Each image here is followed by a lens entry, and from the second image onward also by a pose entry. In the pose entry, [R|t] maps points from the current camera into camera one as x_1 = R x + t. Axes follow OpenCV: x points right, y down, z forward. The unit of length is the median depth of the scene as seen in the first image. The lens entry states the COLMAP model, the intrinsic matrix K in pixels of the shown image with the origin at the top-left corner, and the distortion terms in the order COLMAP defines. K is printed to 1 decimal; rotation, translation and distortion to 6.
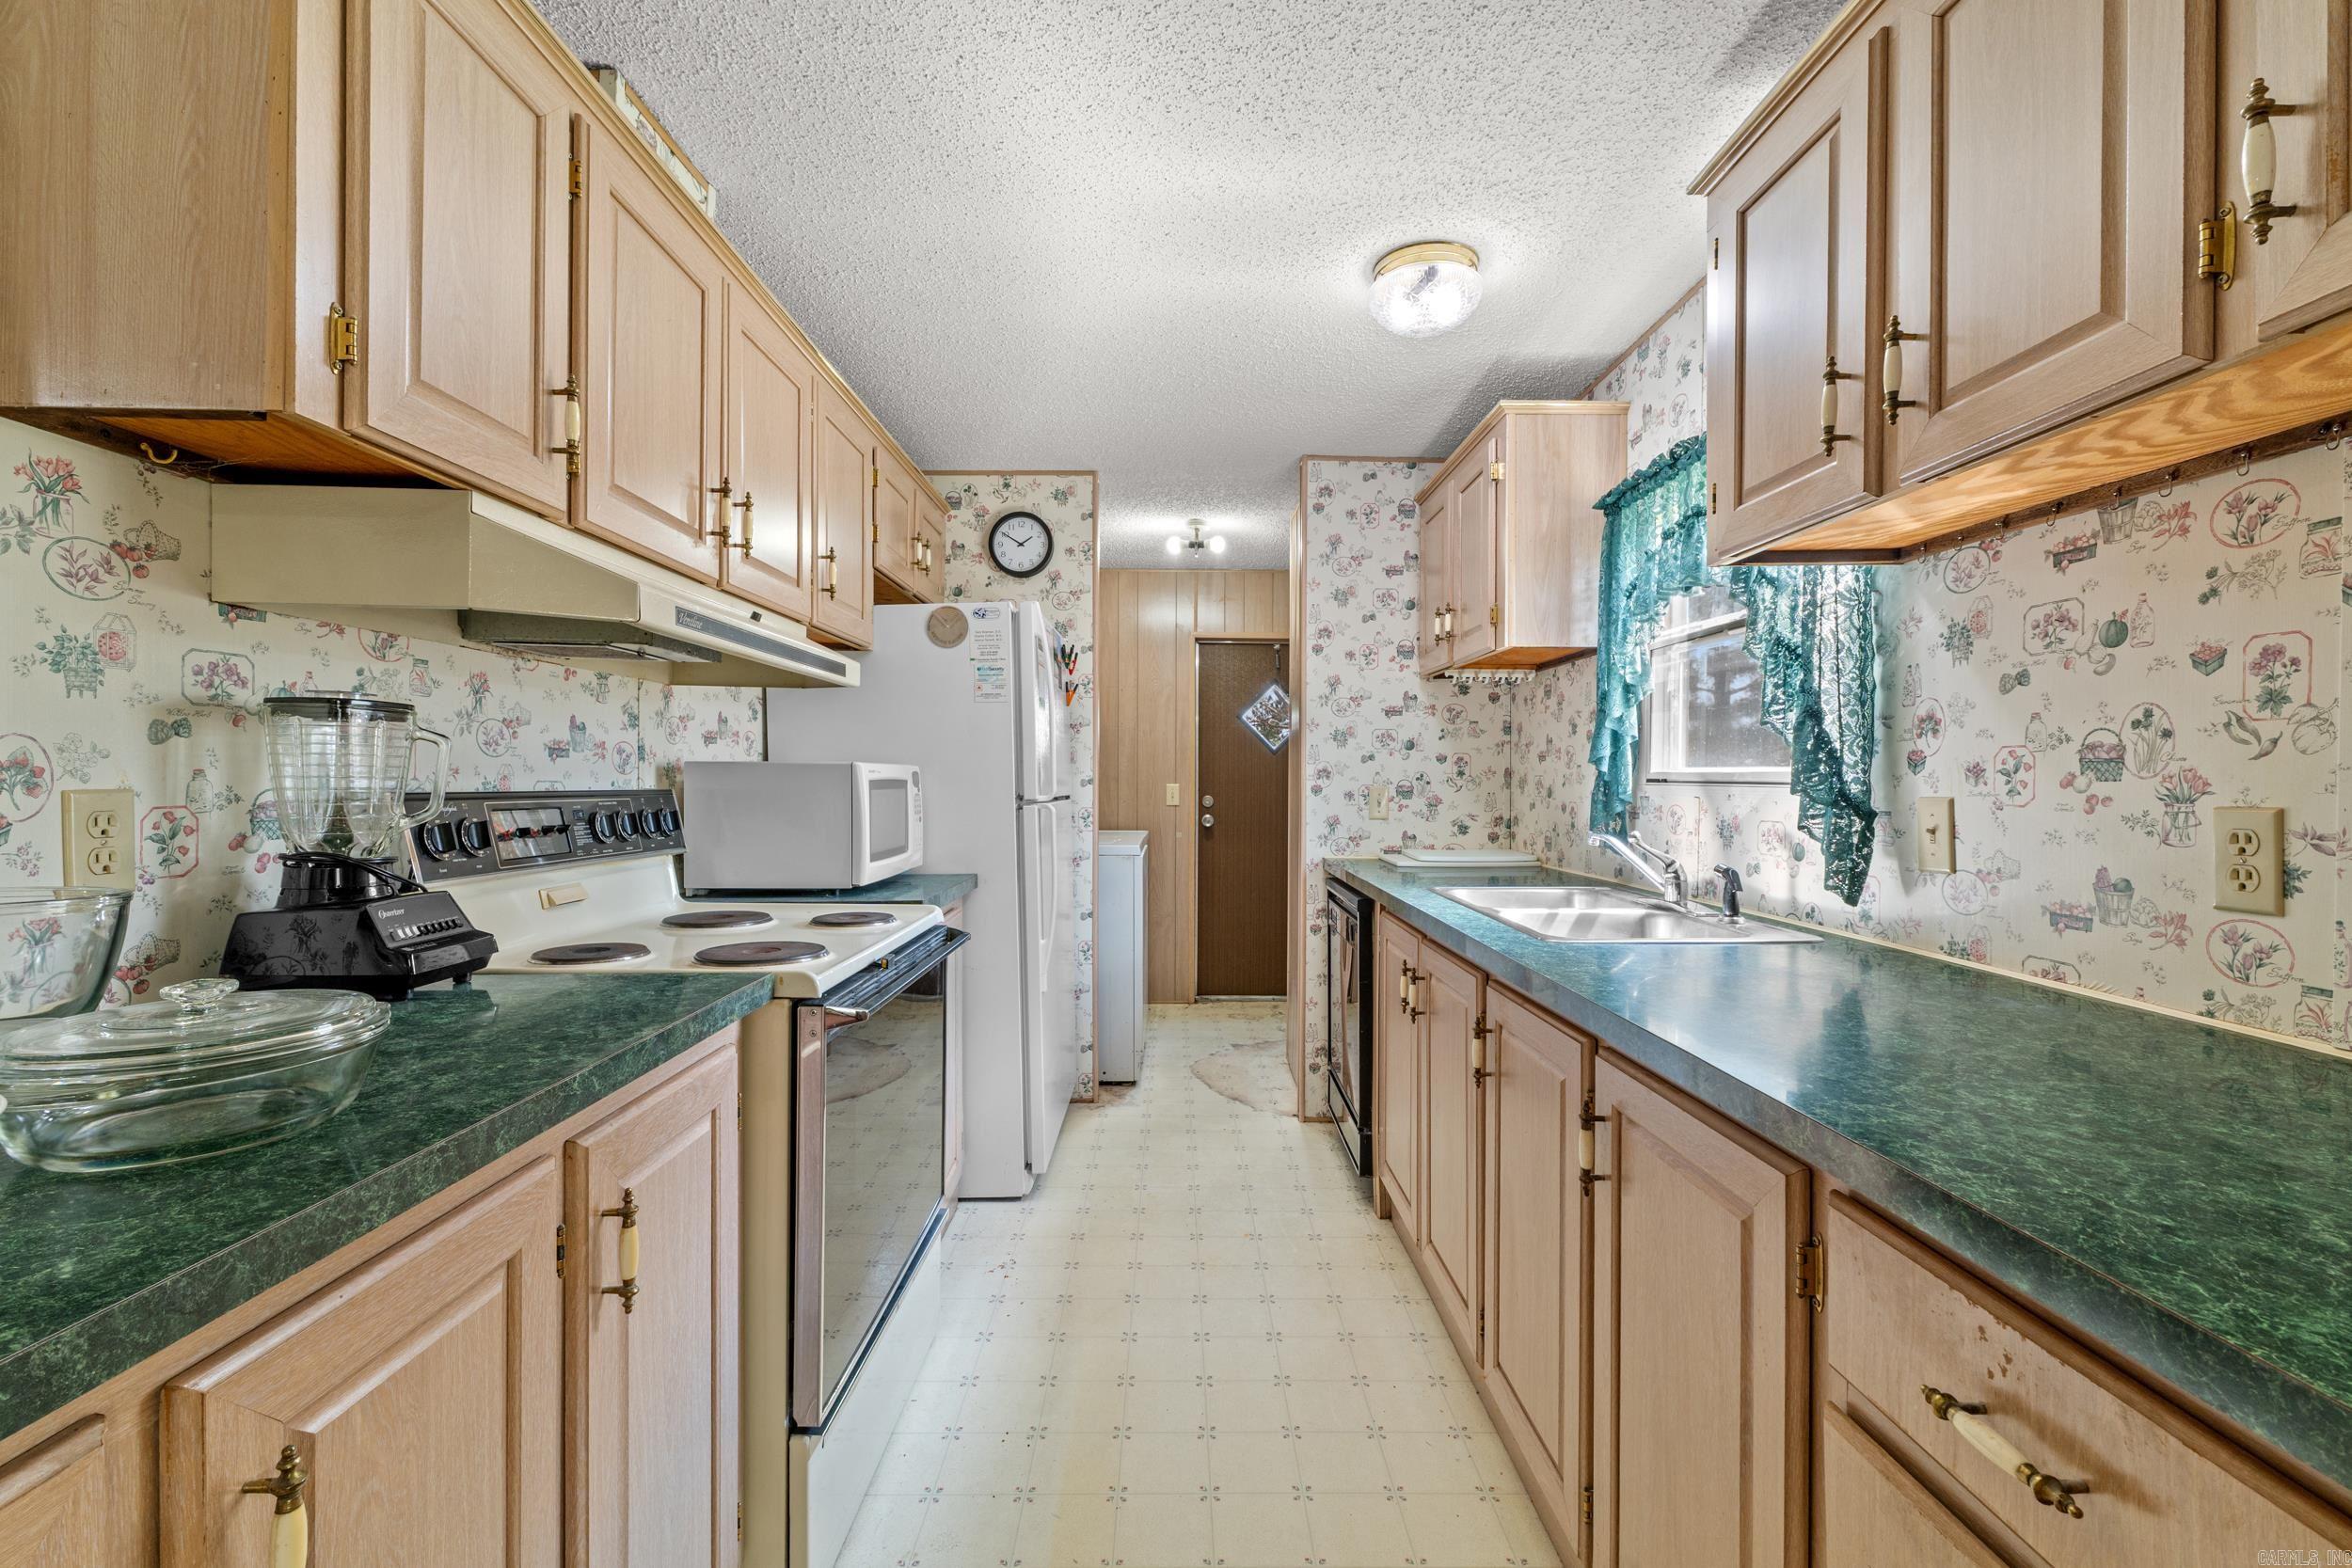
lens RADIAL K [[999.5, 0, 1184.4], [0, 999.5, 788.2], [0, 0, 1]] dist [0.002980, -0.000426]
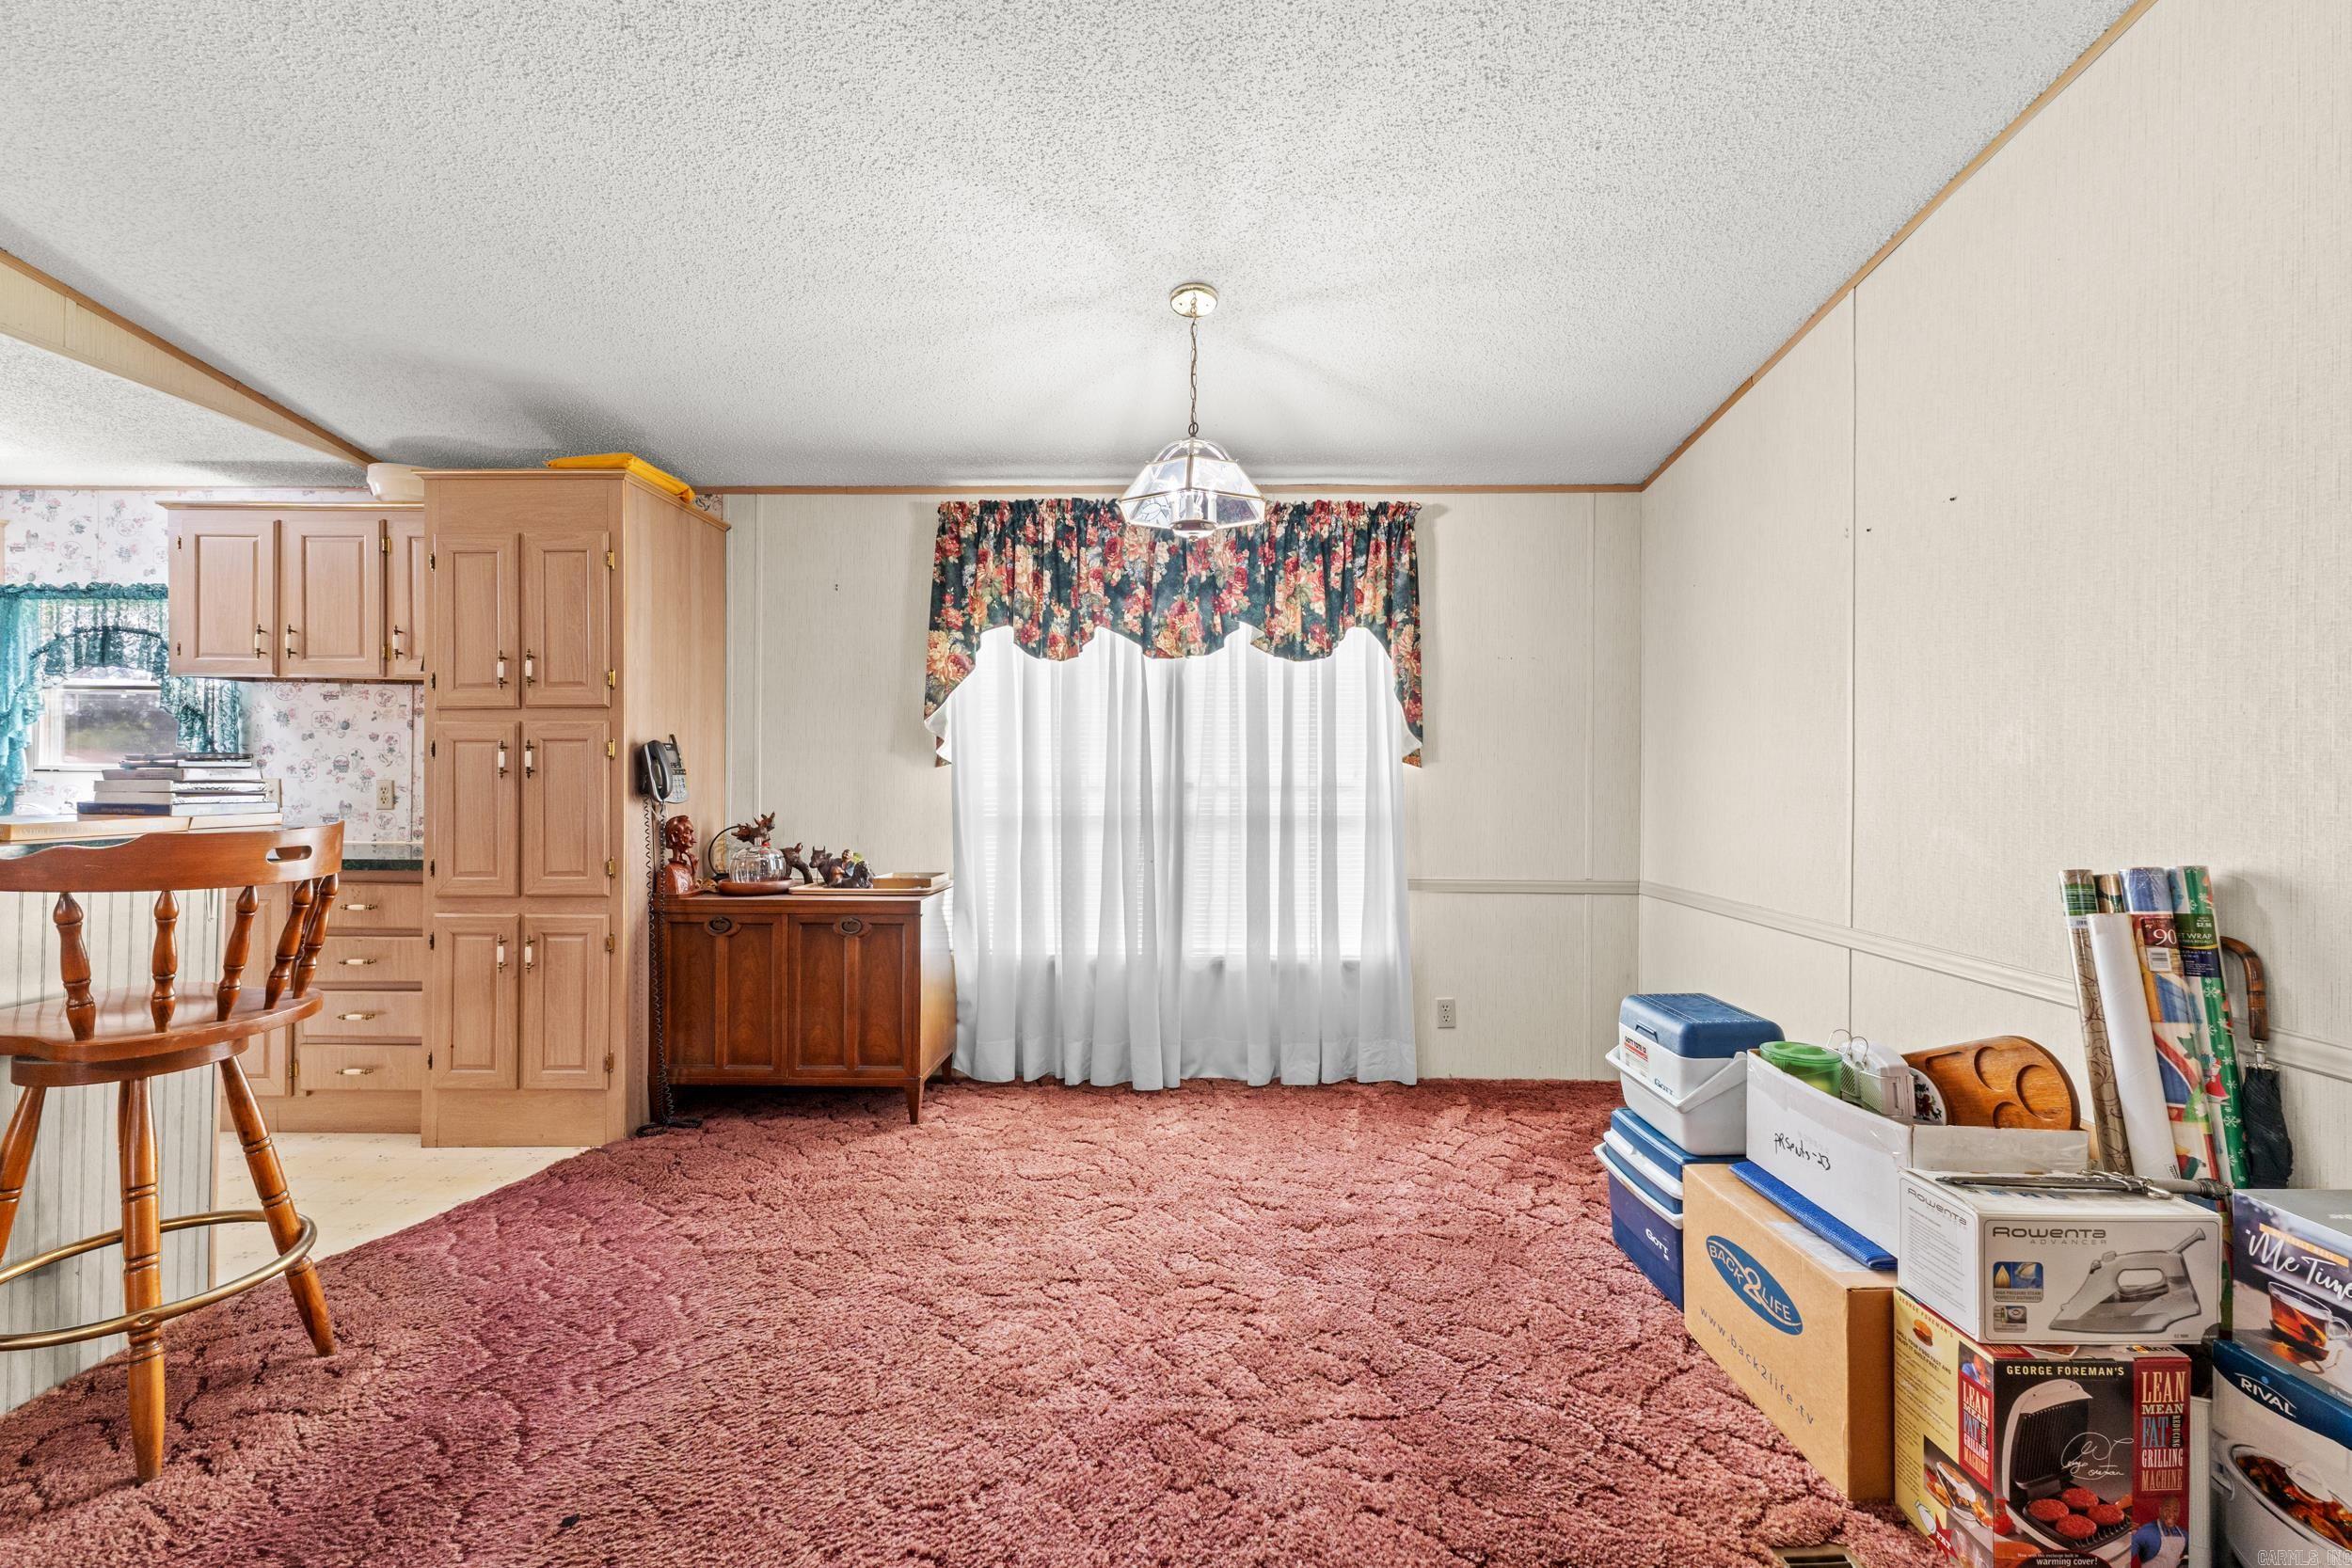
lens RADIAL K [[999.5, 0, 1180.7], [0, 999.5, 778.1], [0, 0, 1]] dist [0.002980, -0.000426]
pose [[0.030282, -0.002363, 0.999539, -2.167071], [0.001897, 0.999996, 0.002306, 0.008136], [-0.999540, 0.001826, 0.030287, -1.740410]]
